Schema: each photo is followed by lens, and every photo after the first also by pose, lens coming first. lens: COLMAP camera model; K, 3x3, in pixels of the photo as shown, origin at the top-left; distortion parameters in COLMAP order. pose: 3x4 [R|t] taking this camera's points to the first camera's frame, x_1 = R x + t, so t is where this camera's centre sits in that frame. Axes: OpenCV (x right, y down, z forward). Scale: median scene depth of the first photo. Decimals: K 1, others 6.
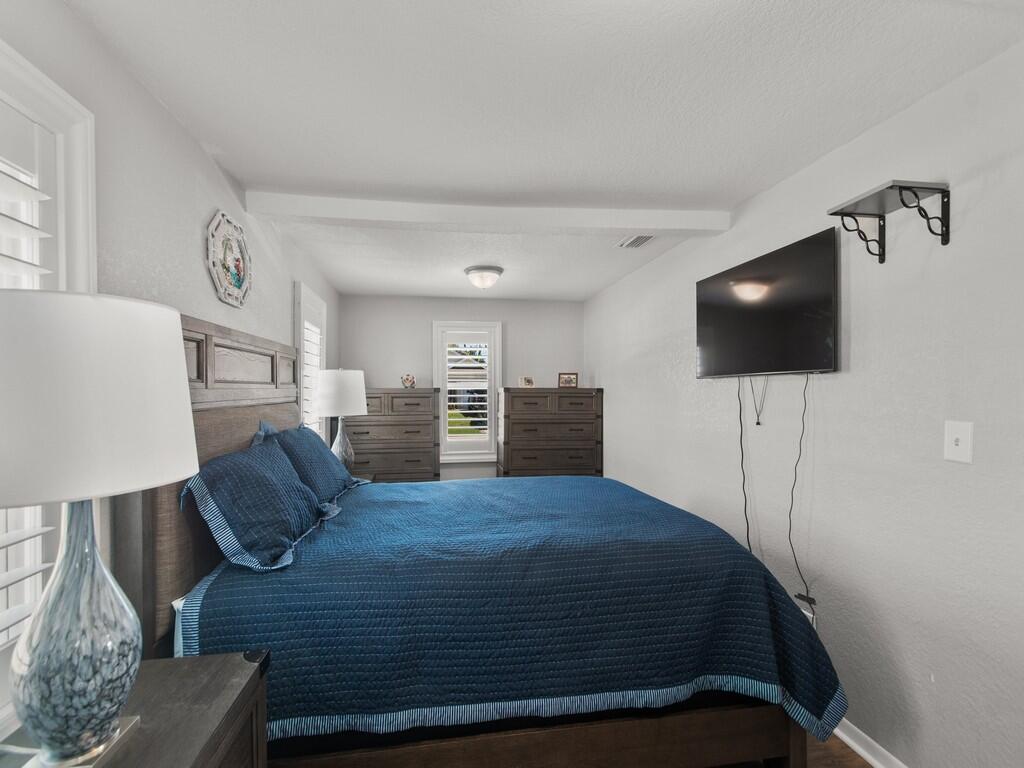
lens RADIAL K [[438.0, 0, 509.1], [0, 438.0, 389.2], [0, 0, 1]] dist [0.005363, -0.000190]
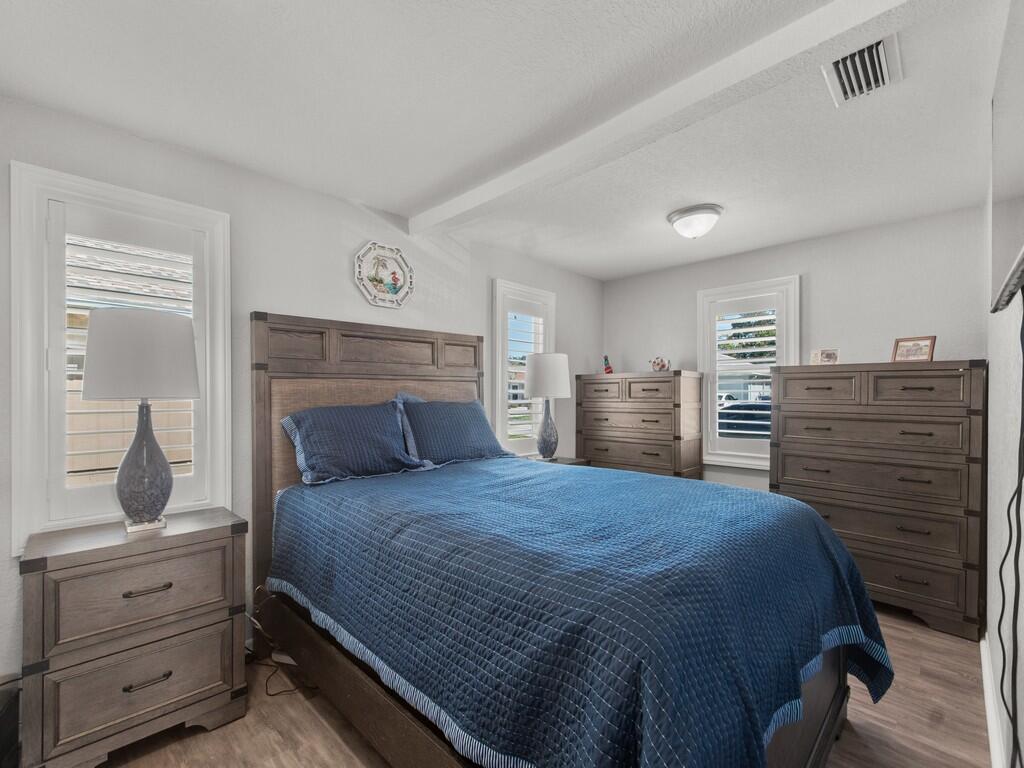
lens RADIAL K [[459.9, 0, 494.3], [0, 459.9, 394.5], [0, 0, 1]] dist [0.004277, -0.000568]
pose [[0.584163, 0.000673, -0.811636, 0.346013], [0.006281, 0.999966, 0.005350, 0.036569], [0.811612, -0.008223, 0.584139, 0.202282]]
